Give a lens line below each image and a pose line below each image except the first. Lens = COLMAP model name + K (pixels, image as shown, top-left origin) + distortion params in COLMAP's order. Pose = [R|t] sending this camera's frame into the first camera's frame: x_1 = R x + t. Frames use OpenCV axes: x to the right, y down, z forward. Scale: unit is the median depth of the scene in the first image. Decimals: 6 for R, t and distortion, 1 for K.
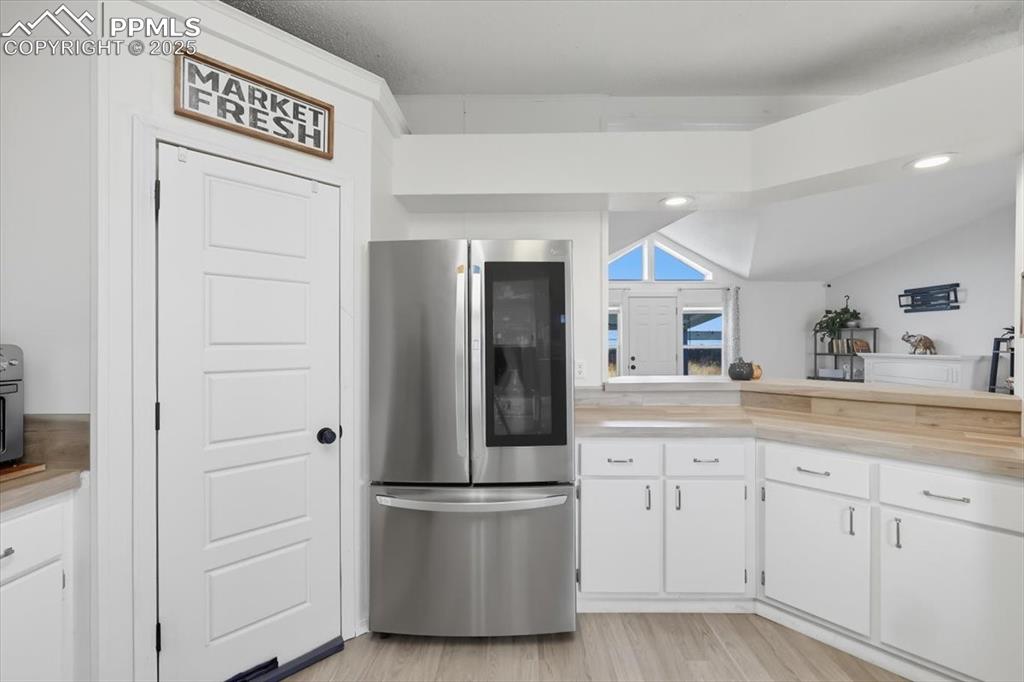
lens RADIAL K [[412.4, 0, 515.5], [0, 412.4, 340.7], [0, 0, 1]] dist [0.000091, -0.000298]
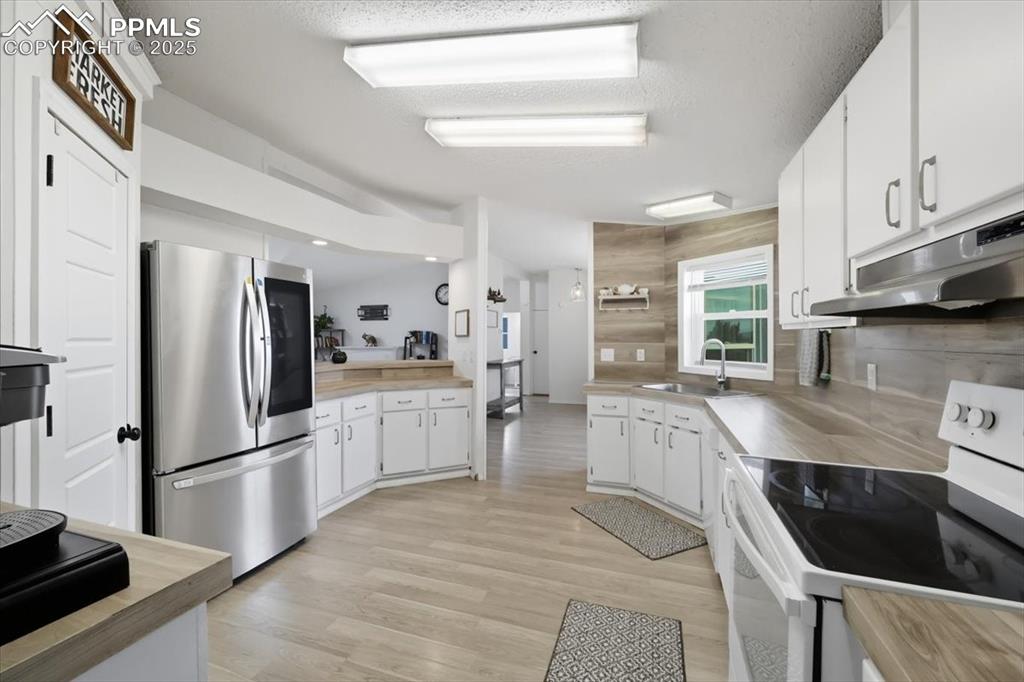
lens RADIAL K [[415.8, 0, 514.3], [0, 415.8, 336.9], [0, 0, 1]] dist [-0.002157, -0.000126]
pose [[0.323823, 0.004308, 0.946108, -0.349687], [-0.000586, 0.999990, -0.004353, 0.001570], [-0.946117, 0.000855, 0.323822, -0.059265]]
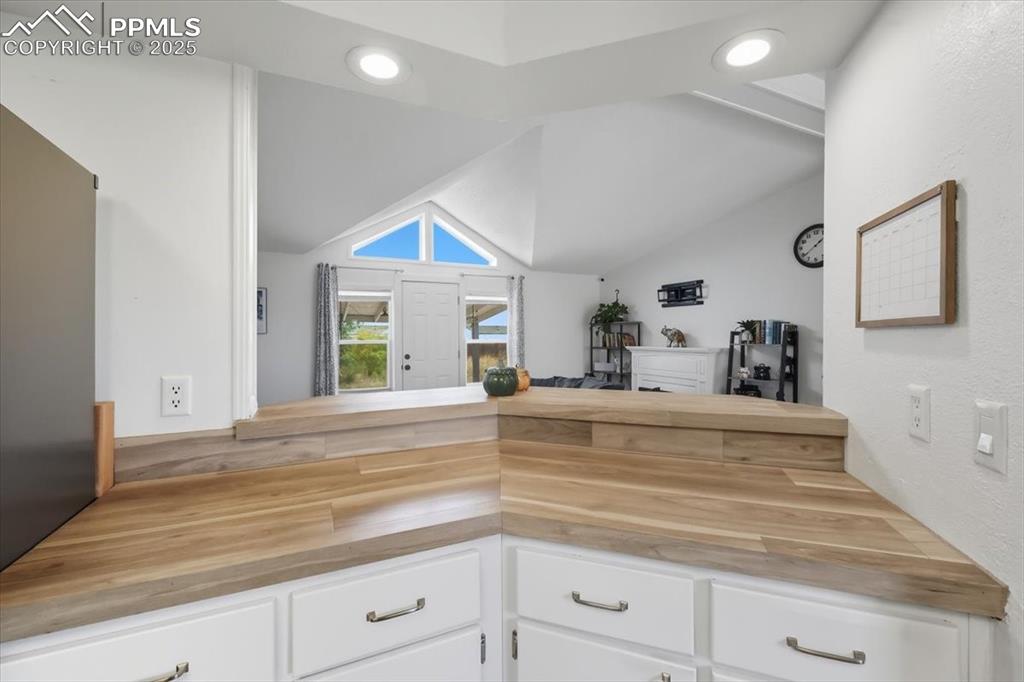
lens RADIAL K [[422.3, 0, 512.1], [0, 422.3, 338.3], [0, 0, 1]] dist [-0.000994, -0.000241]
pose [[0.901605, -0.005530, 0.432526, 0.138764], [0.002385, 0.999967, 0.007813, 0.000954], [-0.432554, -0.006012, 0.901588, 0.199562]]
